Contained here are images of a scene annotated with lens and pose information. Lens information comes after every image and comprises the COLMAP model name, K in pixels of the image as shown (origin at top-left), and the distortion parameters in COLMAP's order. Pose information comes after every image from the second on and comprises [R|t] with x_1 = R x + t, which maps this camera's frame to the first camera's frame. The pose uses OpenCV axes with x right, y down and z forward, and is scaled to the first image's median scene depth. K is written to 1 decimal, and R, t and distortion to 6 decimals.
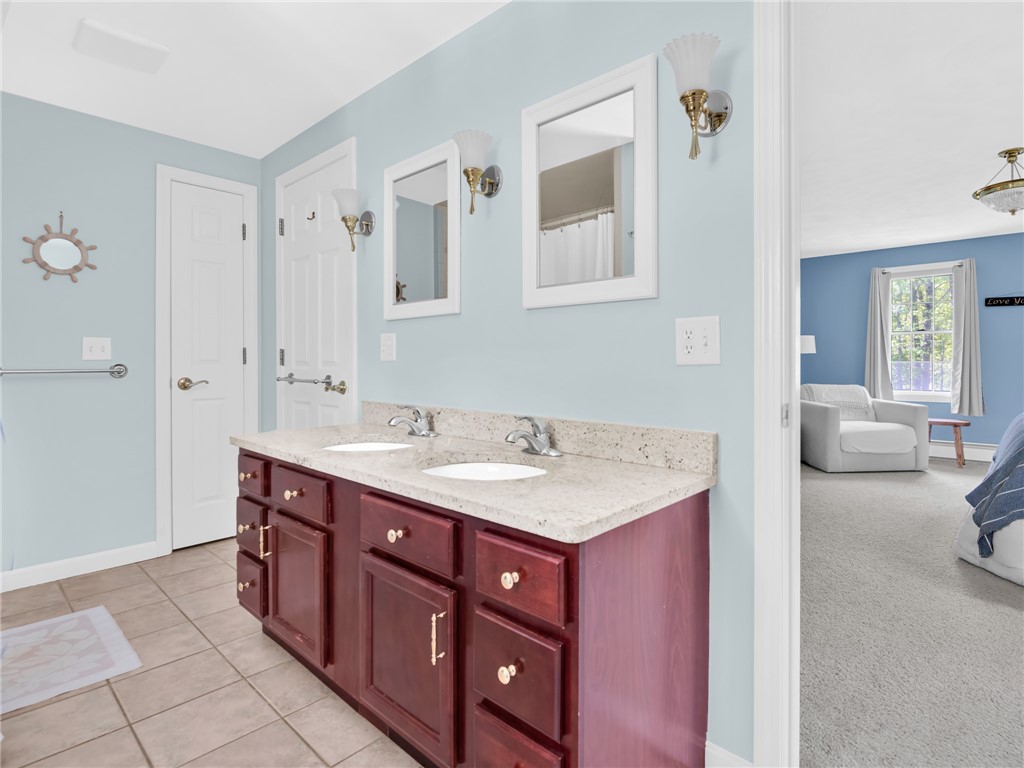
lens RADIAL K [[523.7, 0, 531.0], [0, 523.7, 358.6], [0, 0, 1]] dist [0.026143, -0.024081]
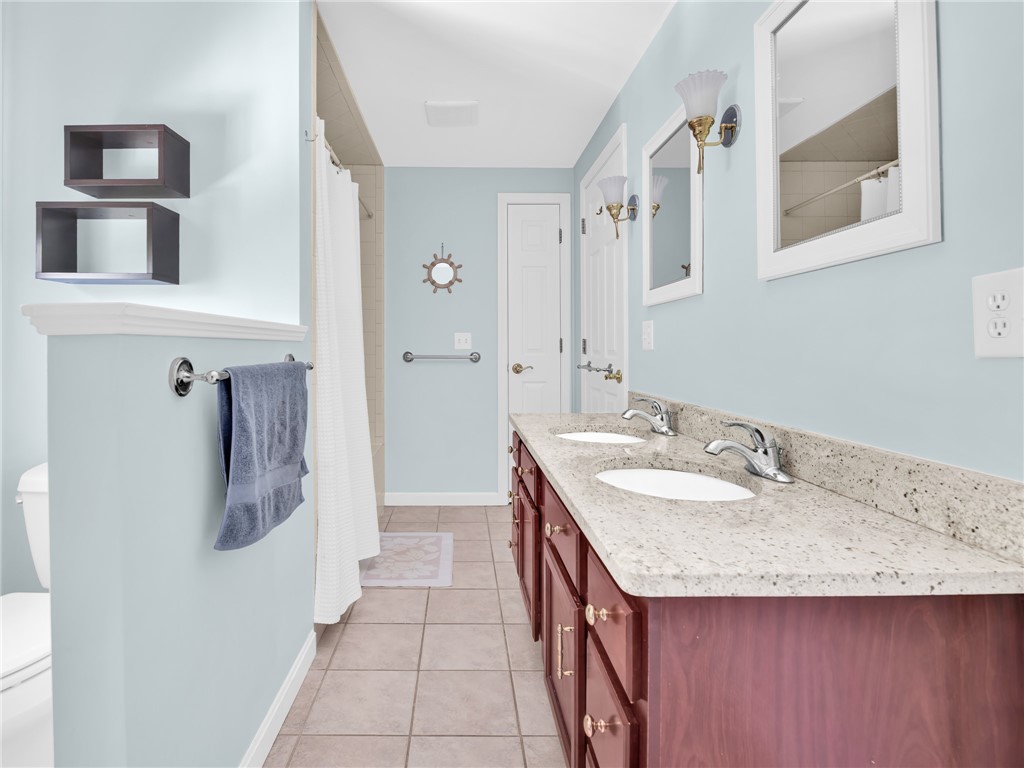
lens RADIAL K [[512.8, 0, 446.9], [0, 512.8, 350.1], [0, 0, 1]] dist [0.015503, -0.007634]
pose [[0.678764, -0.000306, -0.734356, 0.209898], [0.004275, 0.999985, 0.003534, 0.000063], [0.734344, -0.005538, 0.678755, 0.147834]]
